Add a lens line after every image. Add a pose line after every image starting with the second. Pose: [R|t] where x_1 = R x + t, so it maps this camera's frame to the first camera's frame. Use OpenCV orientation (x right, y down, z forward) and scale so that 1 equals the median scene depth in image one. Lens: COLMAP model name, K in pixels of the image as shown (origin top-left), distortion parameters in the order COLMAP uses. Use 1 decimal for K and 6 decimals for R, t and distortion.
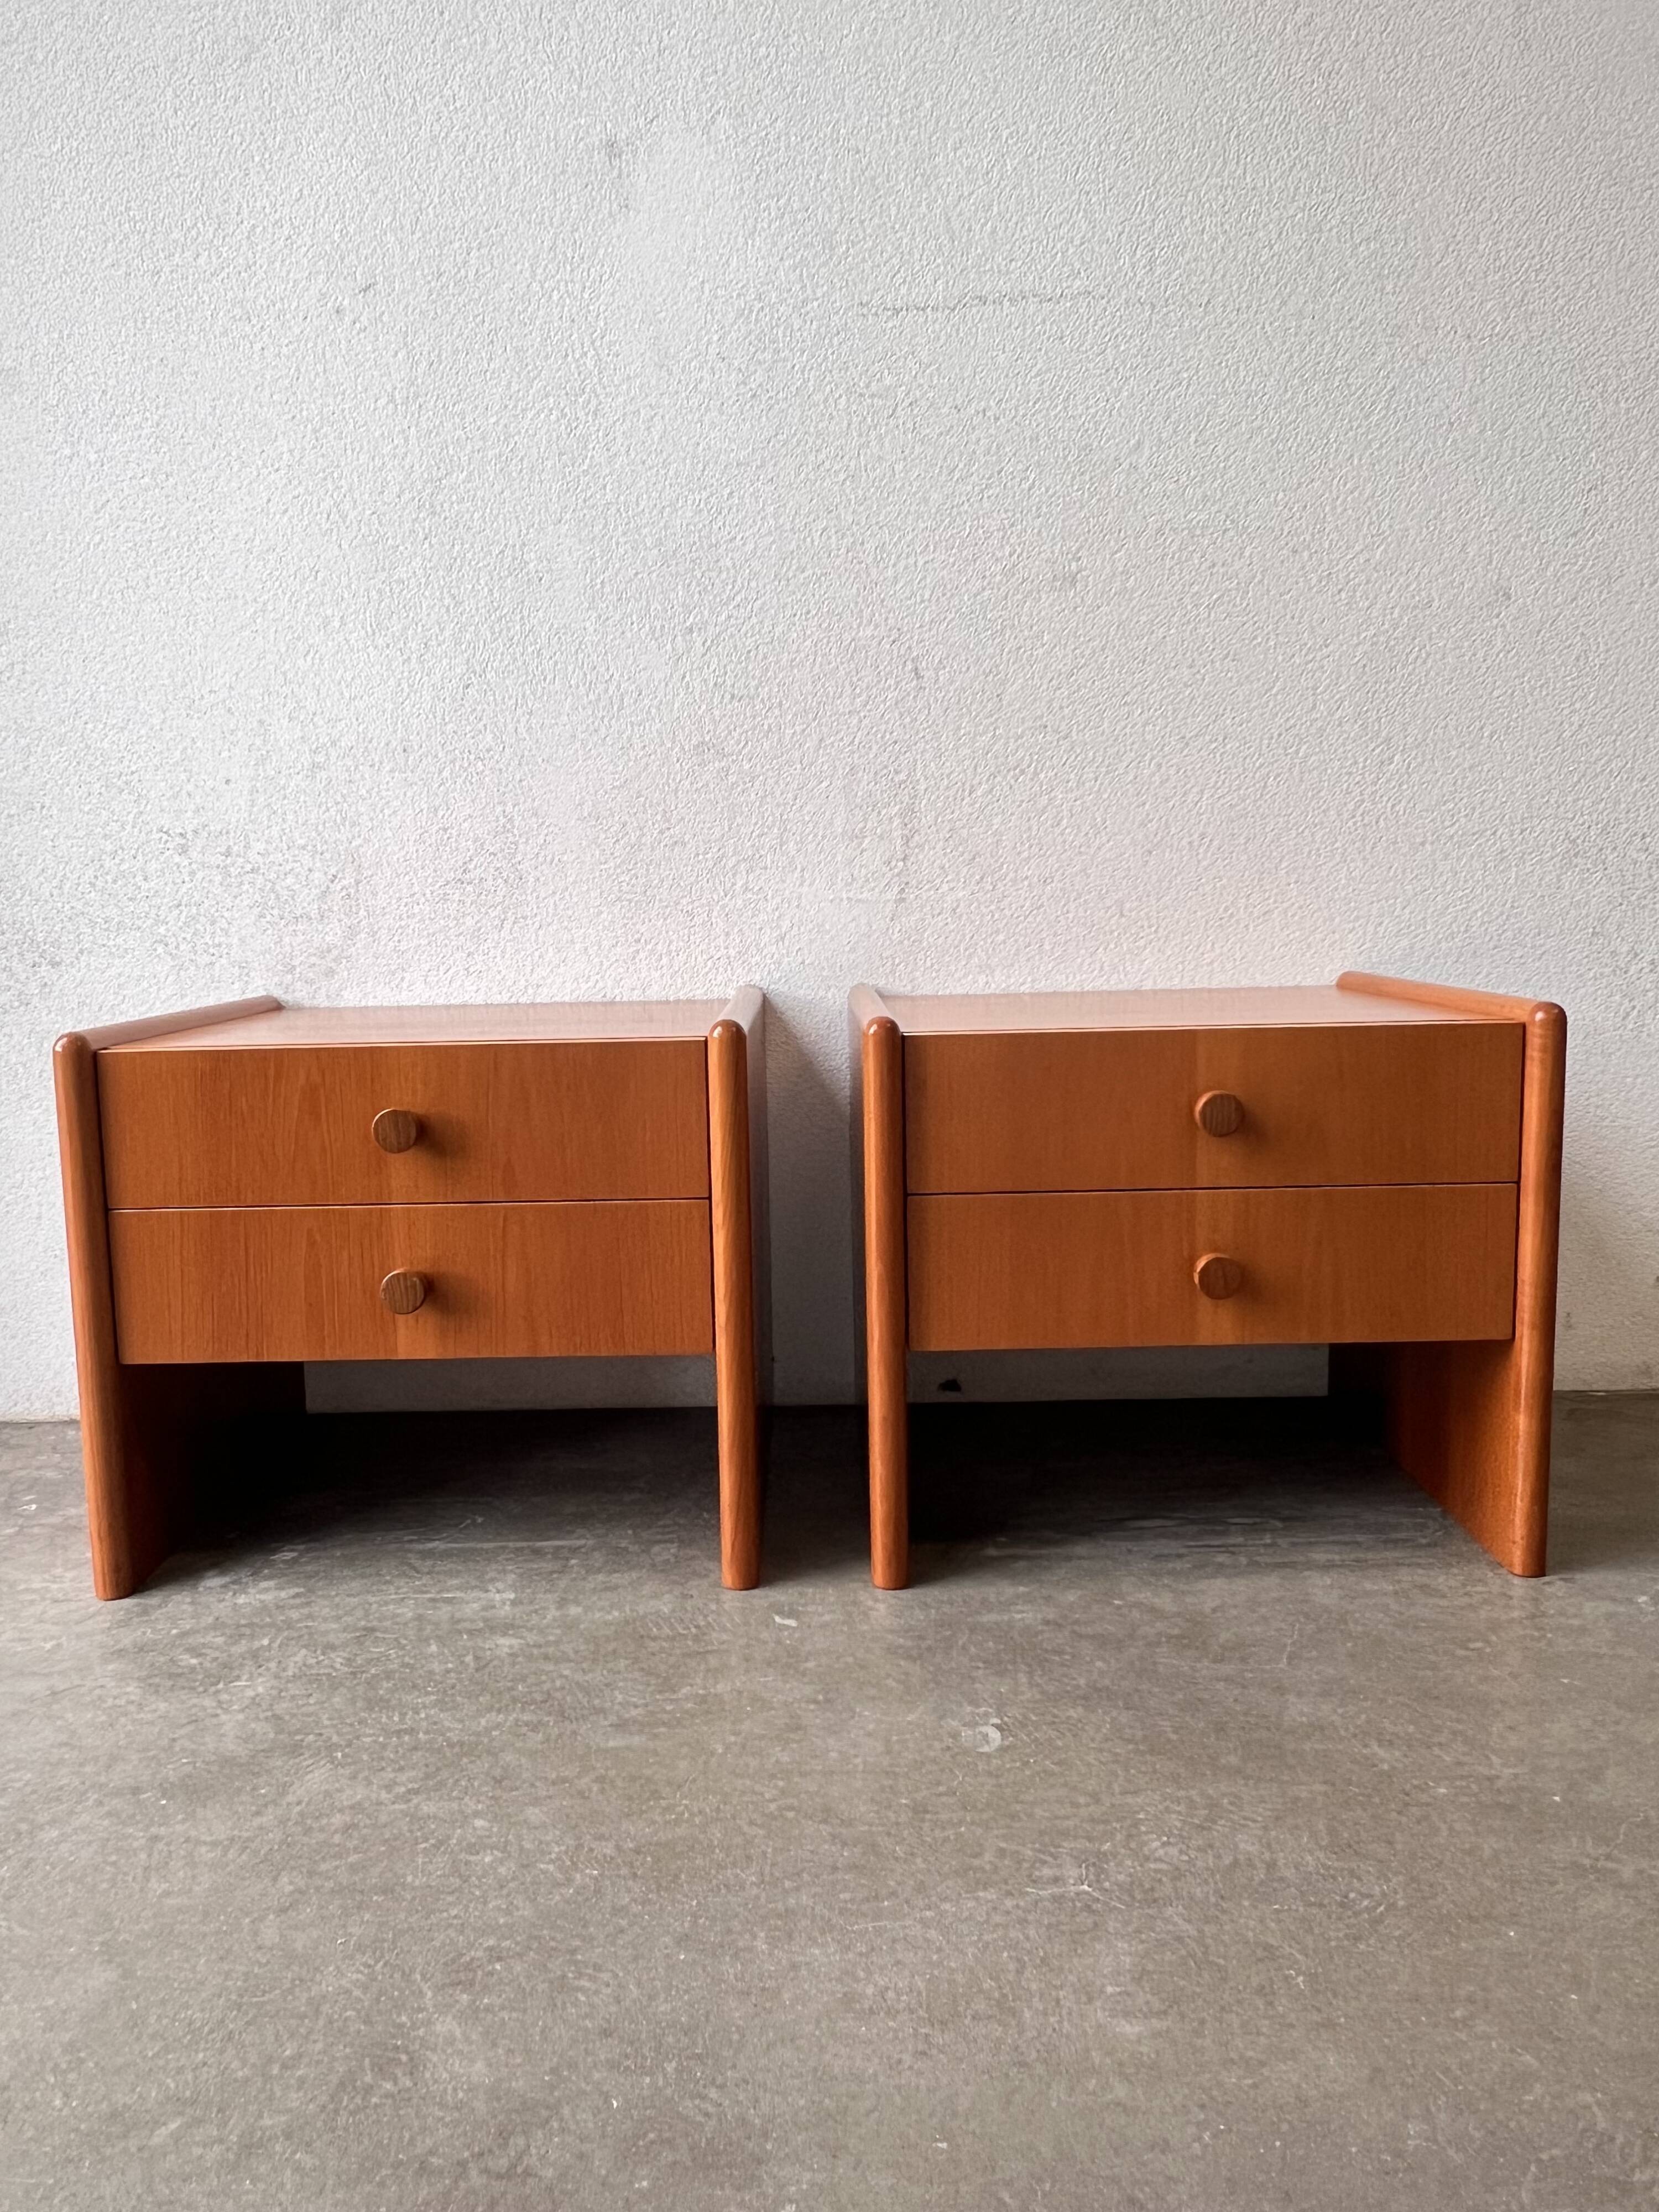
lens RADIAL K [[1547.7, 0, 791.6], [0, 1547.7, 1086.1], [0, 0, 1]] dist [-0.008053, 0.007679]
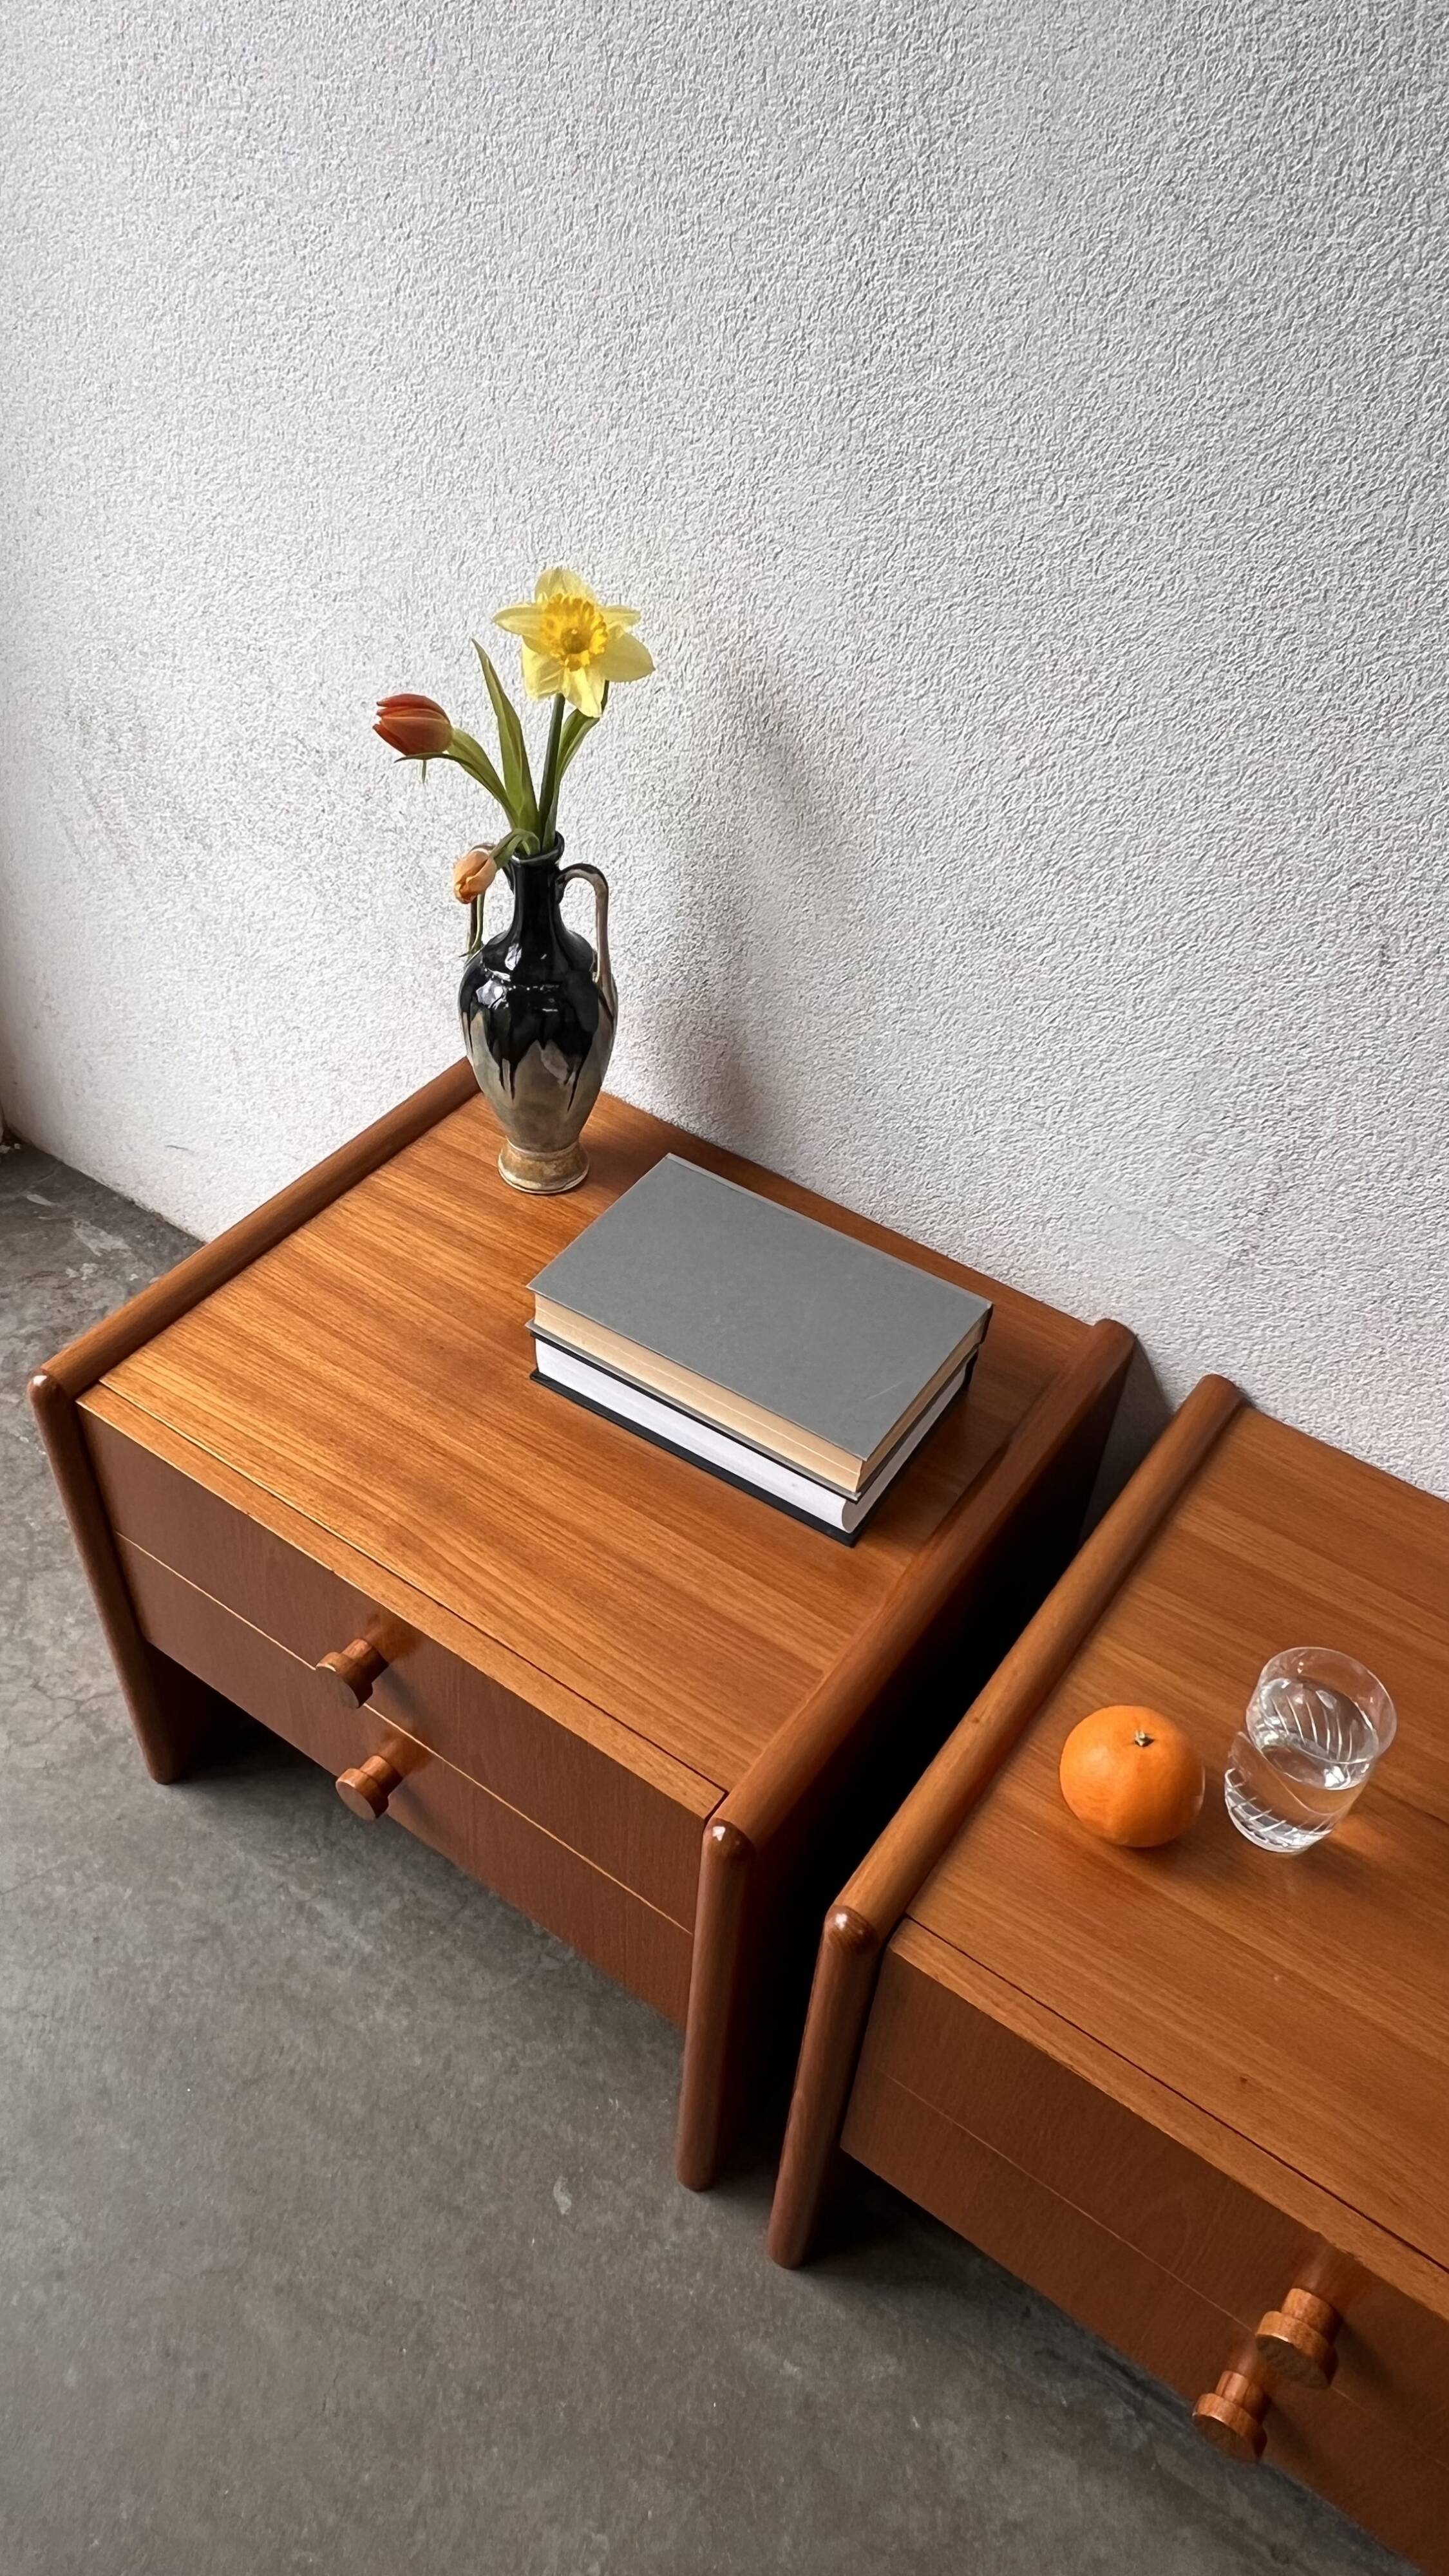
lens RADIAL K [[1791.8, 0, 698.3], [0, 1791.8, 1249.2], [0, 0, 1]] dist [-0.004399, 0.003565]
pose [[0.823903, 0.425452, -0.374398, 0.161777], [-0.127220, 0.782613, 0.609370, -0.535962], [0.552267, -0.454431, 0.698923, 0.444890]]
